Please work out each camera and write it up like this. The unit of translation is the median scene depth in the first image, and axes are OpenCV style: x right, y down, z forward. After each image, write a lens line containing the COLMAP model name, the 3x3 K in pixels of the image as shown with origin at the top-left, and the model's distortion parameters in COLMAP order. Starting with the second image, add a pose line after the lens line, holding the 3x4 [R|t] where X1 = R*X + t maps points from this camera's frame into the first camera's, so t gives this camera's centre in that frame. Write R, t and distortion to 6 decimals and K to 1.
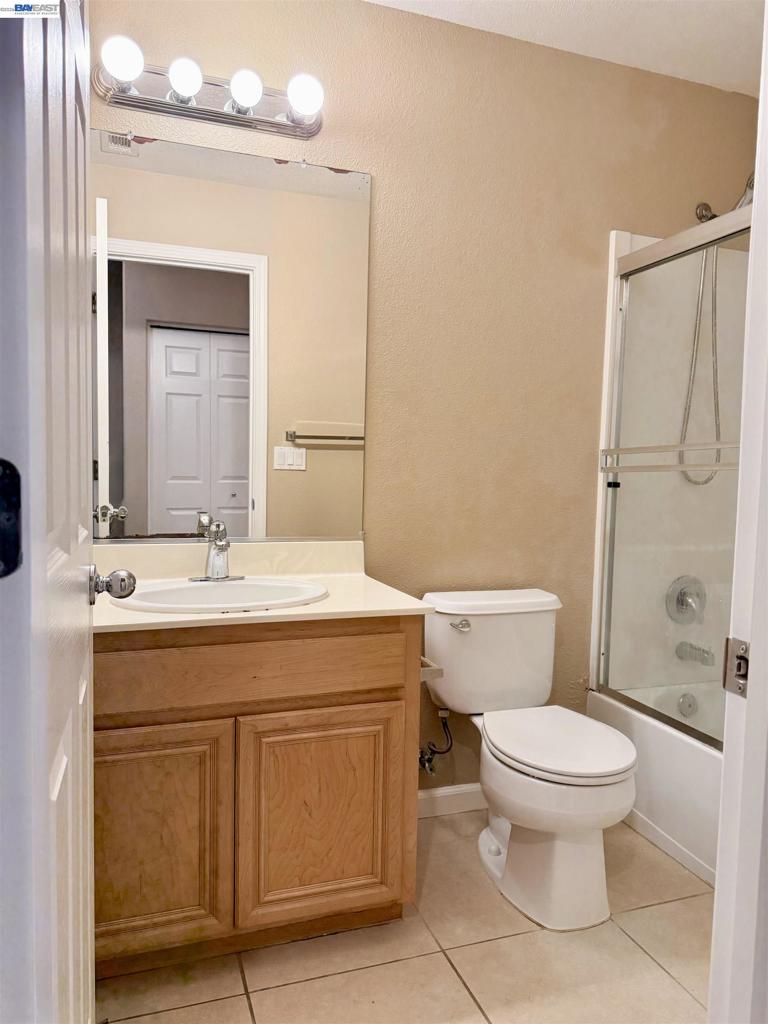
lens RADIAL K [[712.9, 0, 380.8], [0, 712.9, 513.2], [0, 0, 1]] dist [0.030756, -0.033620]
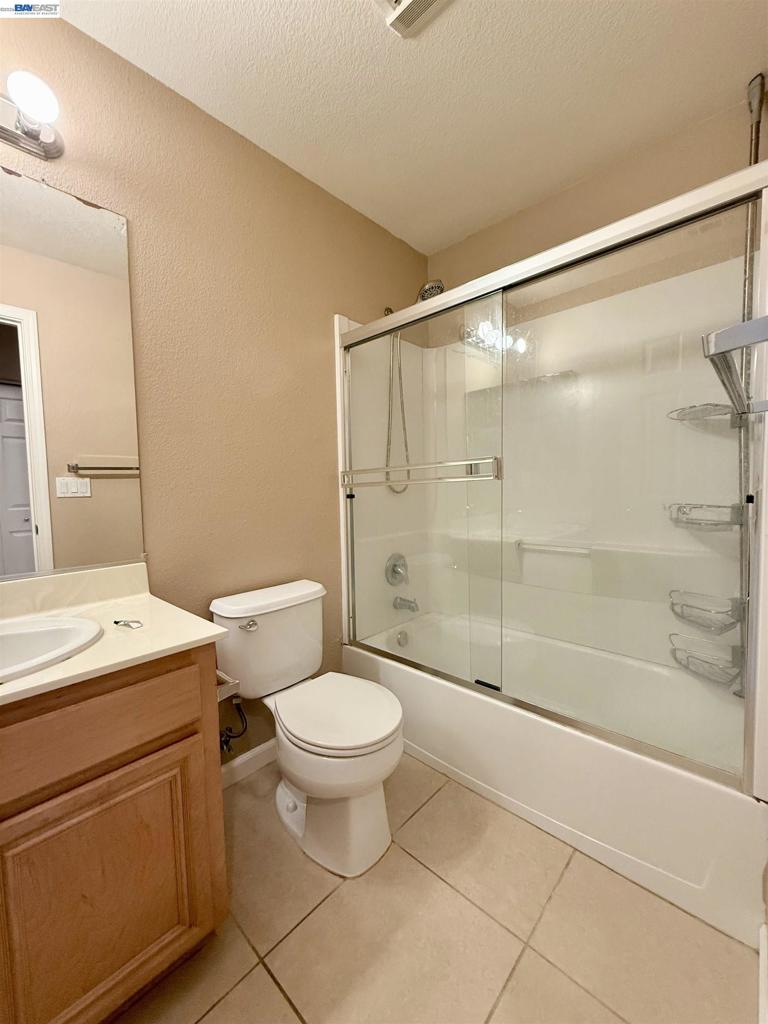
lens RADIAL K [[406.6, 0, 381.7], [0, 406.6, 511.7], [0, 0, 1]] dist [0.002829, -0.000259]
pose [[0.883337, -0.069937, 0.463492, 0.009552], [0.070380, 0.997386, 0.016365, -0.020480], [-0.463425, 0.018165, 0.885950, 0.288739]]
